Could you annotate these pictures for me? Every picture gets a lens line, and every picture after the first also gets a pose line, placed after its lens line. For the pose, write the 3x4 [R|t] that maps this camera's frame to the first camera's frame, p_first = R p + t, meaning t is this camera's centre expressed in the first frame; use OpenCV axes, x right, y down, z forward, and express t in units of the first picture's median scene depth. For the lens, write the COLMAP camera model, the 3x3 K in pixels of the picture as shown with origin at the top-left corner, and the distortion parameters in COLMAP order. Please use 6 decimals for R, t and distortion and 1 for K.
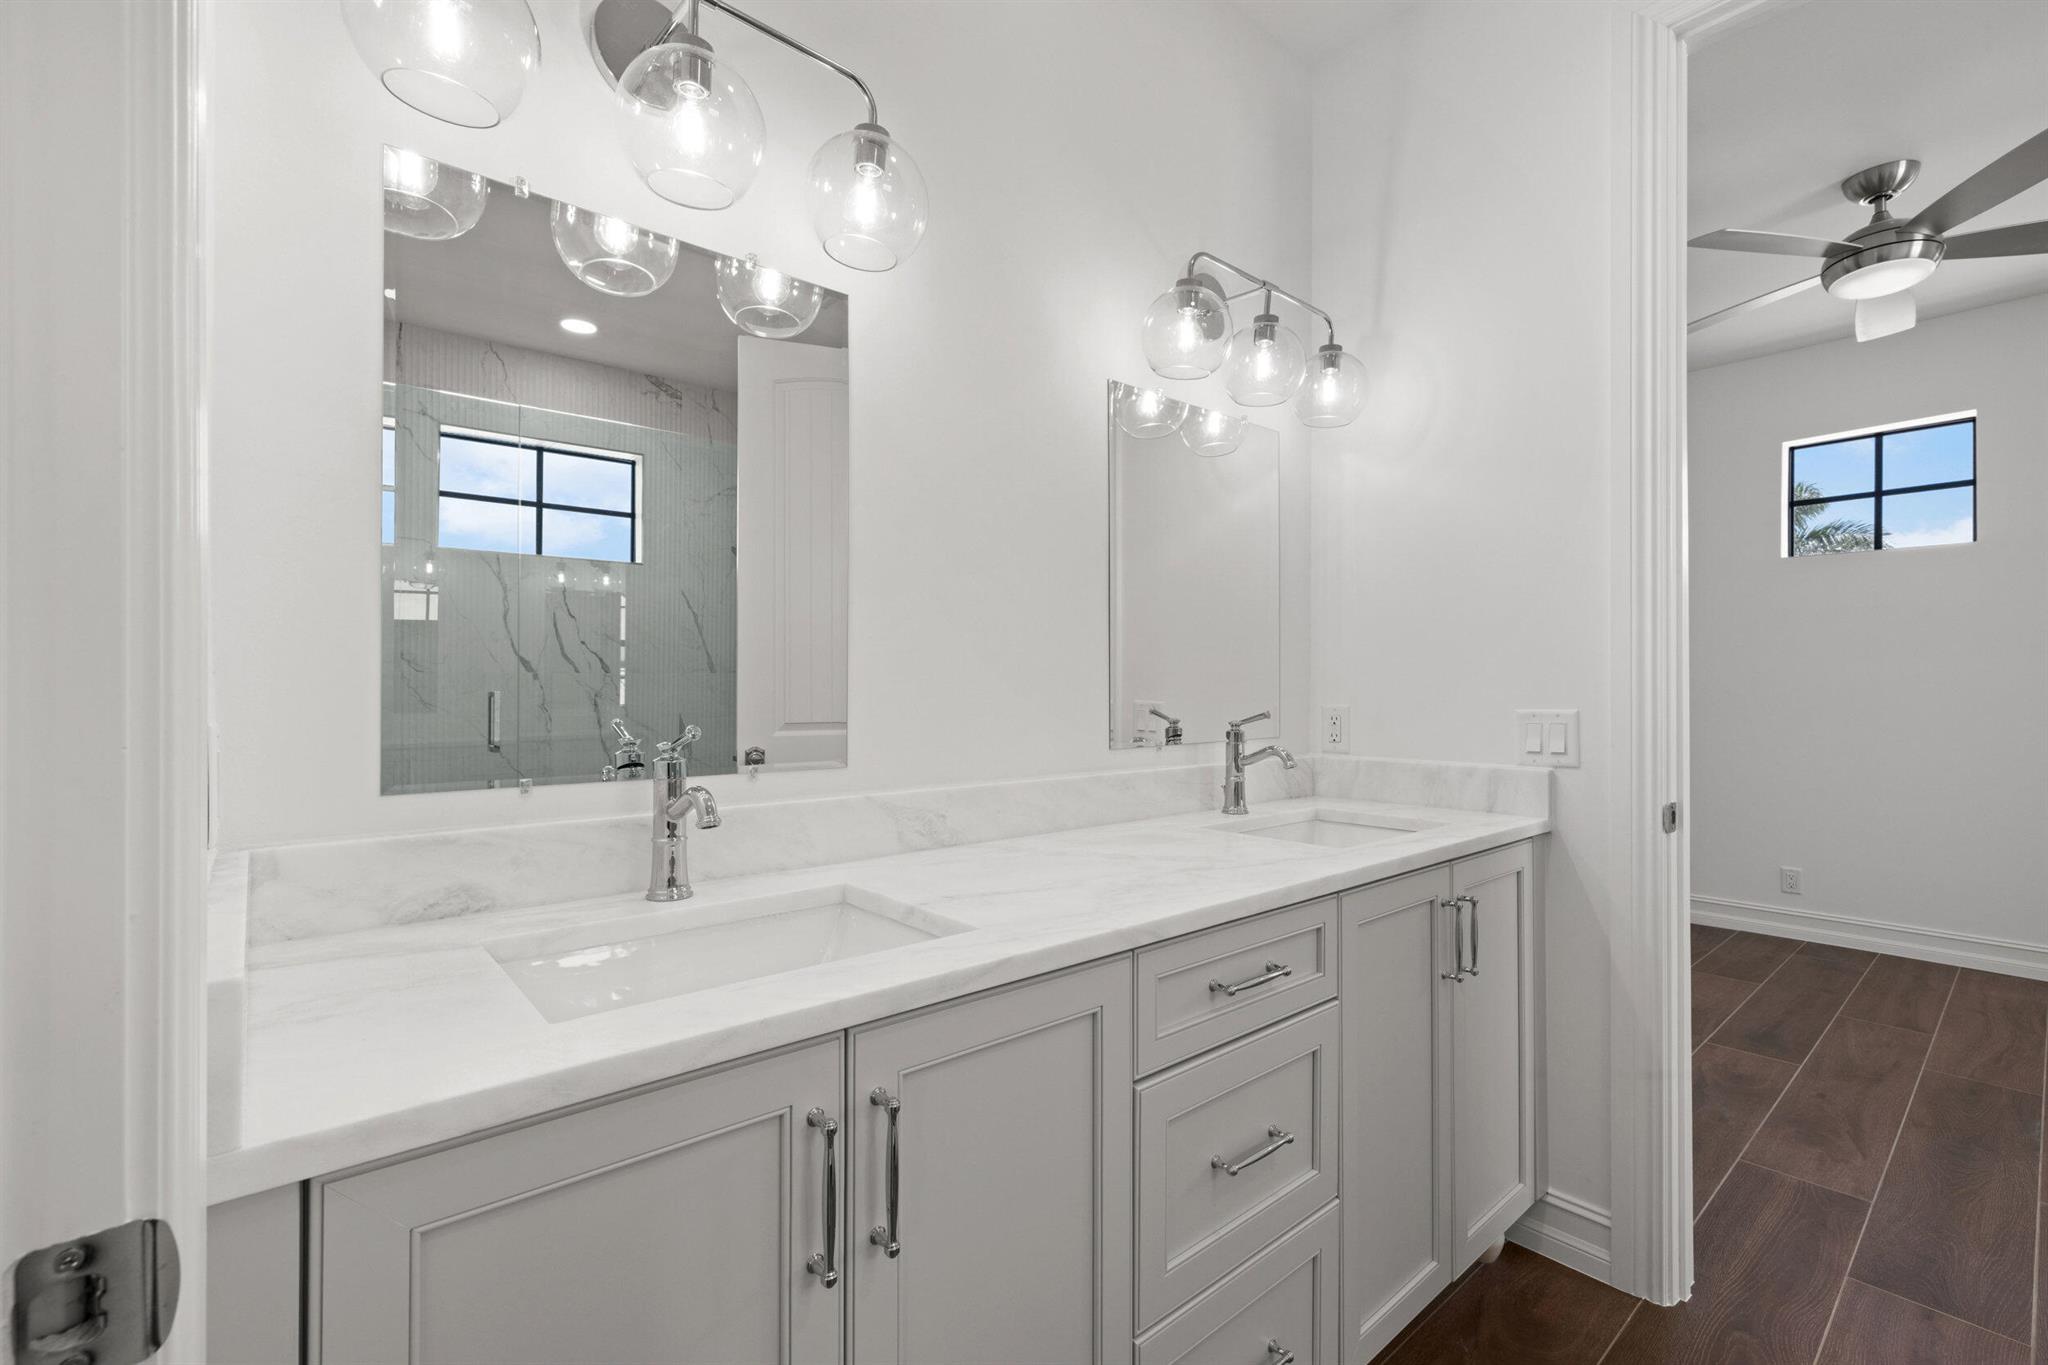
lens RADIAL K [[920.5, 0, 1024.0], [0, 920.5, 682.5], [0, 0, 1]] dist [0.001931, 0.000409]
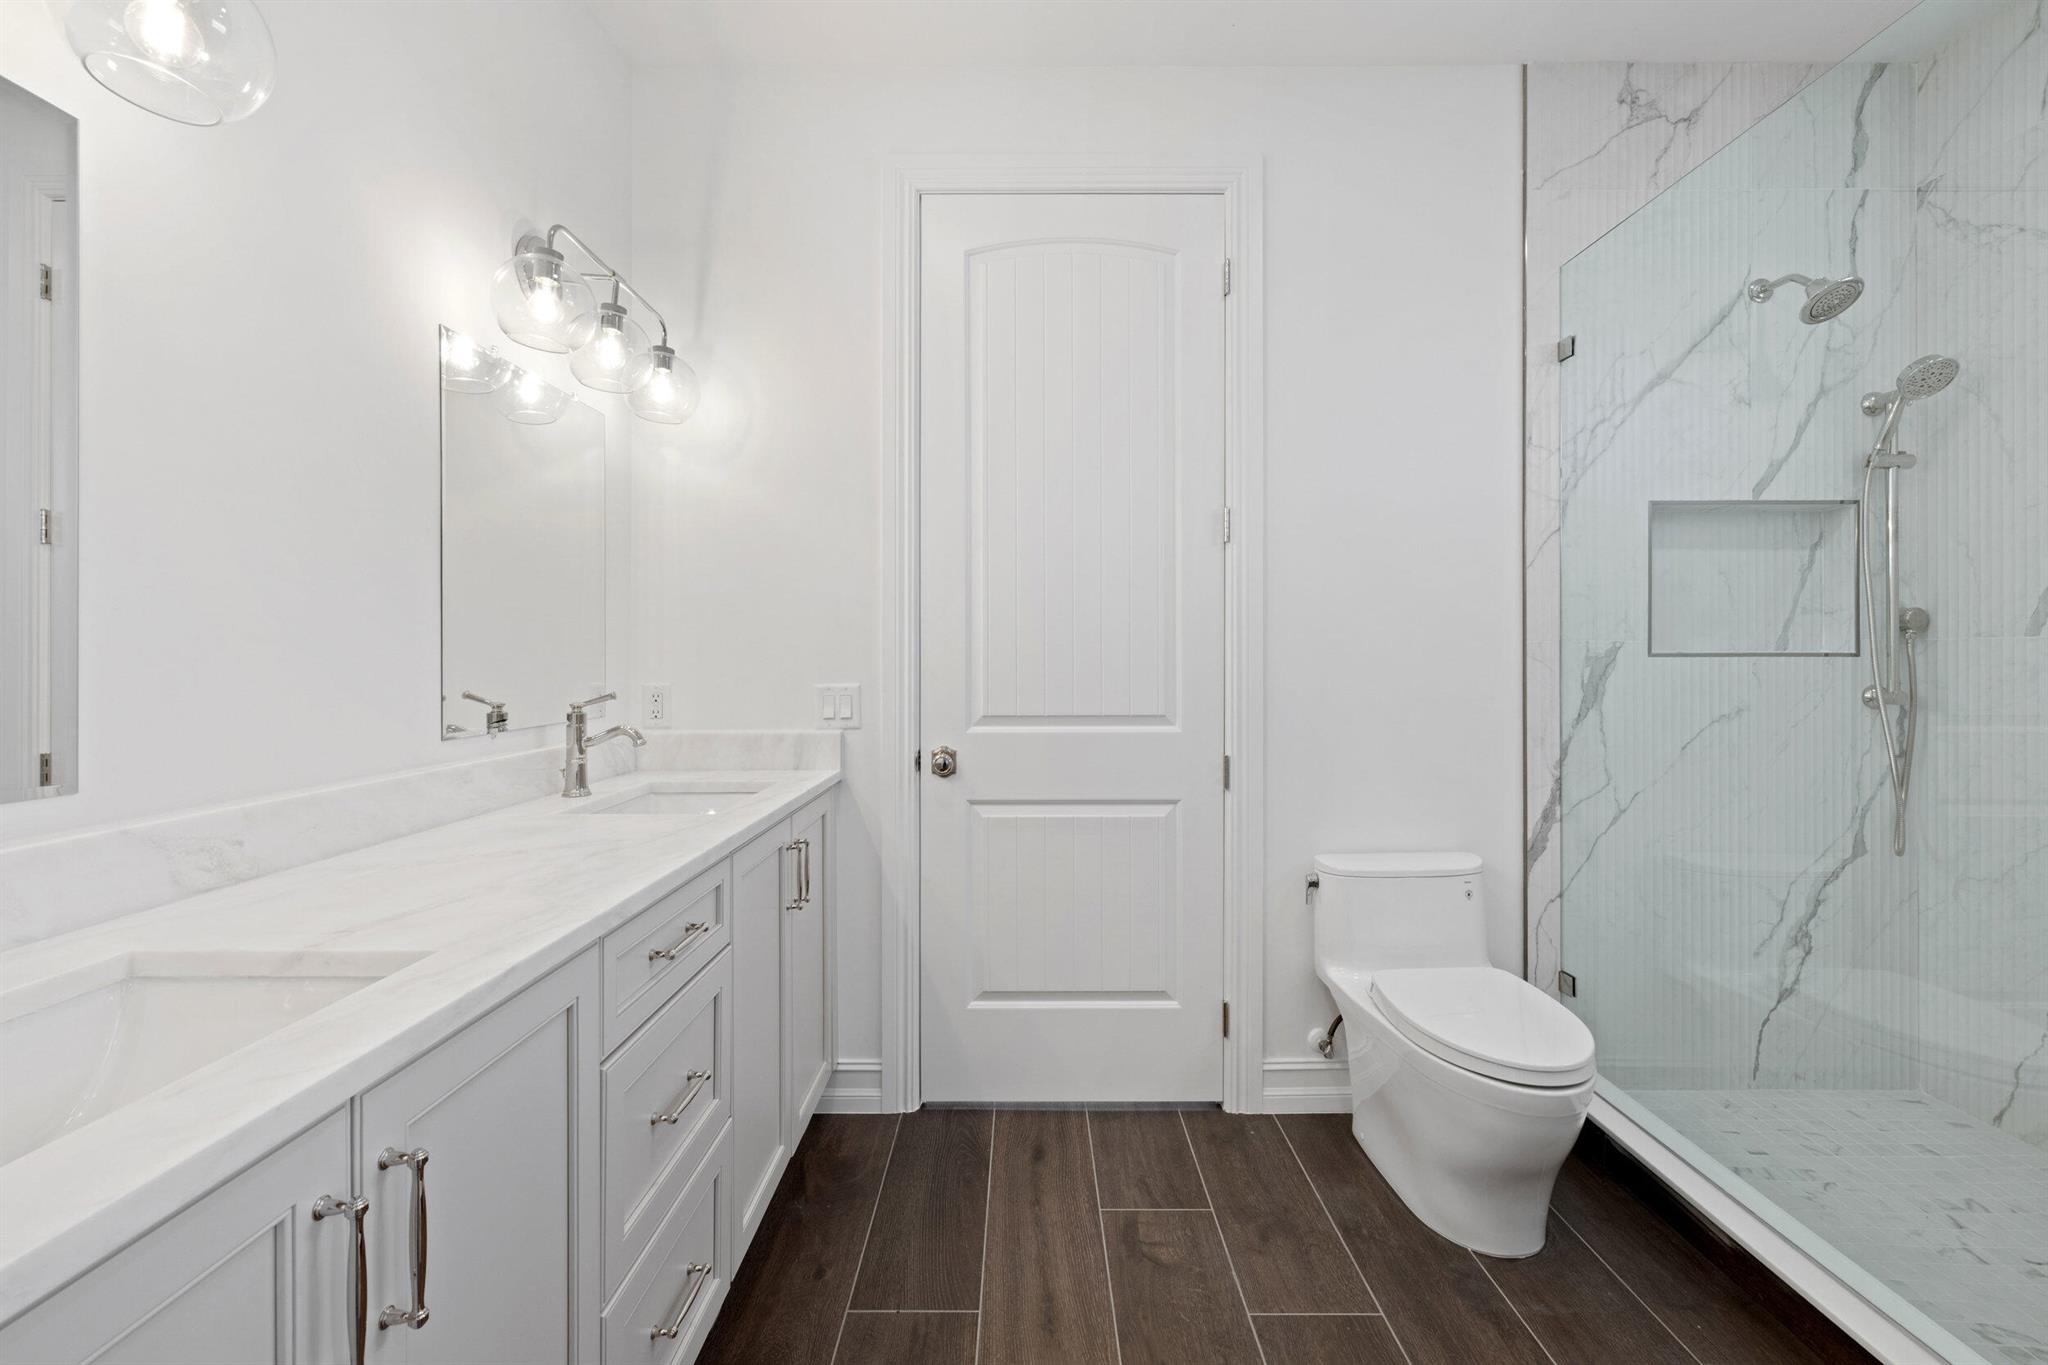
lens RADIAL K [[958.7, 0, 1017.3], [0, 958.7, 650.5], [0, 0, 1]] dist [-0.001361, 0.000081]
pose [[0.621789, 0.000723, 0.783185, -0.303163], [-0.005602, 0.999978, 0.003524, -0.022394], [-0.783165, -0.006579, 0.621779, -0.014724]]
